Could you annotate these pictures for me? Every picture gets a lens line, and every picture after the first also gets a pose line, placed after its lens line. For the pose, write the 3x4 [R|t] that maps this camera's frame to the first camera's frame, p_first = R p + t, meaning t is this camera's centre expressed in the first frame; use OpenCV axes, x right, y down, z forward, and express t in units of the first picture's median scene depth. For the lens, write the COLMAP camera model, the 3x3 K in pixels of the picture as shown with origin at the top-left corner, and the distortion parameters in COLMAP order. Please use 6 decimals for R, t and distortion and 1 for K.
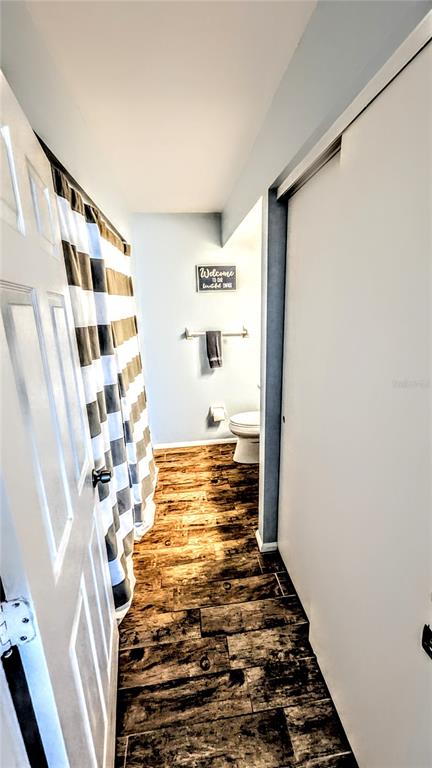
lens RADIAL K [[298.5, 0, 215.0], [0, 298.5, 383.5], [0, 0, 1]] dist [0.000595, 0.000066]
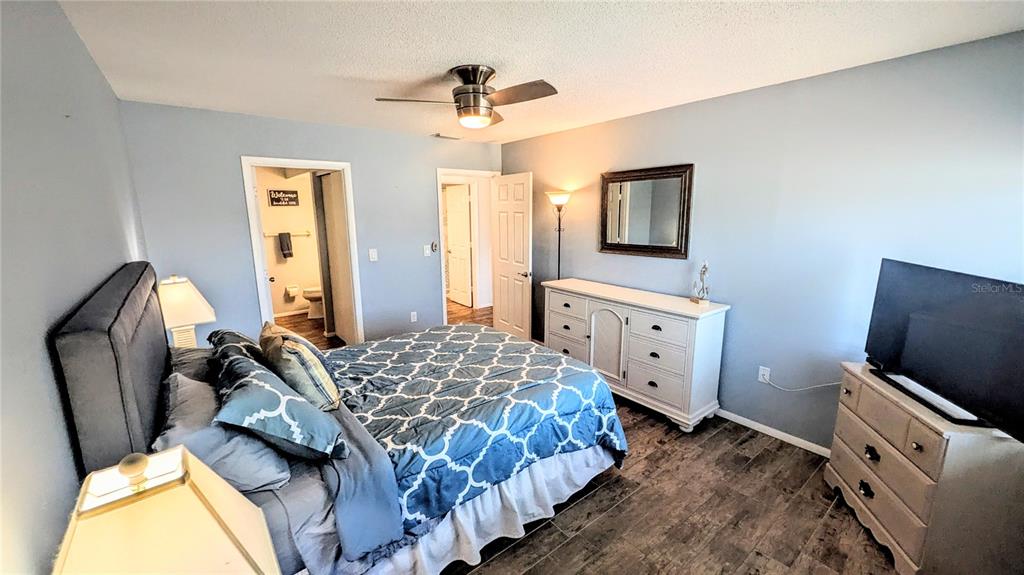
lens RADIAL K [[398.0, 0, 513.1], [0, 398.0, 287.9], [0, 0, 1]] dist [0.000595, 0.000066]
pose [[0.845217, -0.077767, 0.528735, -0.112888], [0.116006, 0.992464, -0.039471, 0.306942], [-0.521680, 0.094698, 0.847869, -1.249973]]
